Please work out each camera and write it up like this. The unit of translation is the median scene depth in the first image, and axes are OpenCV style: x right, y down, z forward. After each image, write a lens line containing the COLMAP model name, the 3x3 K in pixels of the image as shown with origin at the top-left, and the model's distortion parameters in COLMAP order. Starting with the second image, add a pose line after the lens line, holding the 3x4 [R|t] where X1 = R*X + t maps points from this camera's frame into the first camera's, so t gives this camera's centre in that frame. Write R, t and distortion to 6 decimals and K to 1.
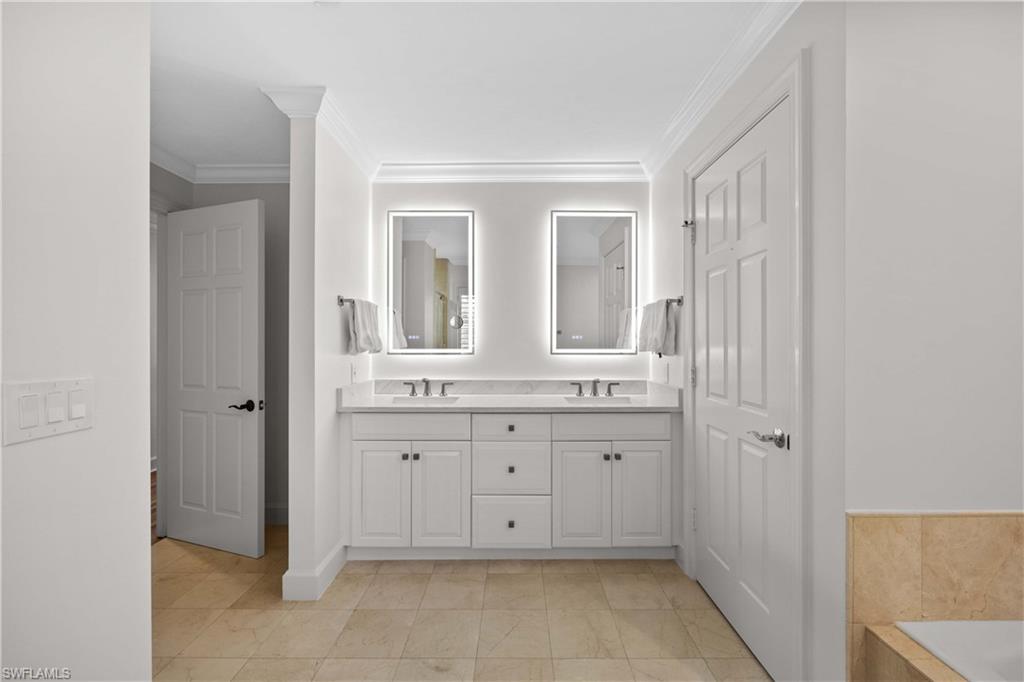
lens RADIAL K [[410.4, 0, 512.1], [0, 410.4, 339.9], [0, 0, 1]] dist [-0.002113, 0.000511]
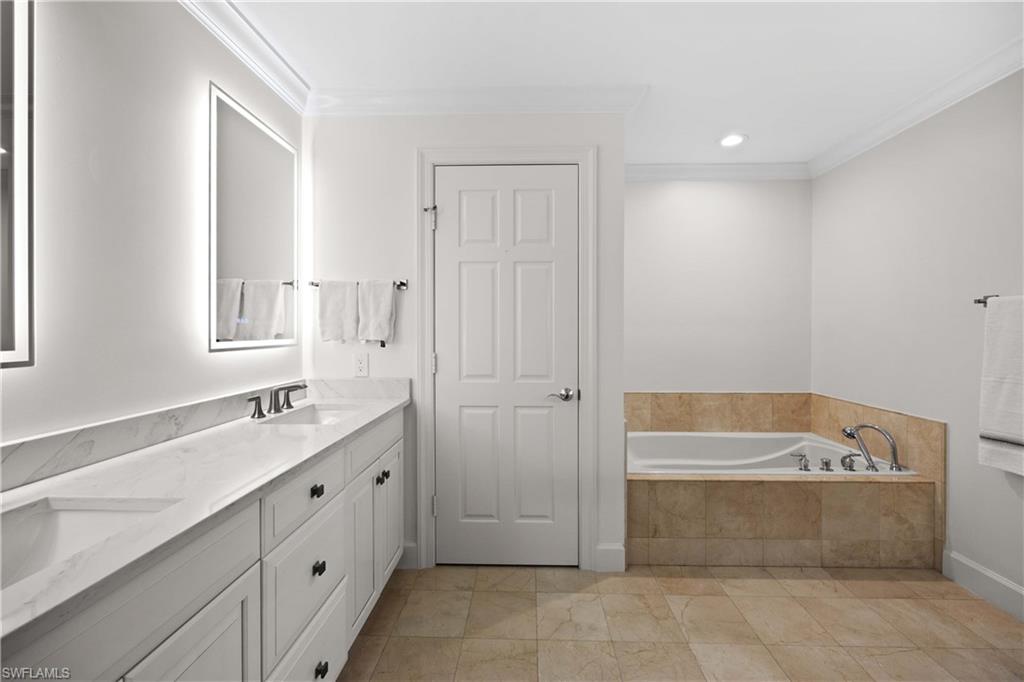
lens RADIAL K [[410.4, 0, 530.8], [0, 410.4, 330.8], [0, 0, 1]] dist [-0.002113, 0.000511]
pose [[0.025871, -0.007040, 0.999640, -0.535389], [-0.006371, 0.999954, 0.007207, 0.000946], [-0.999645, -0.006555, 0.025825, 0.725154]]
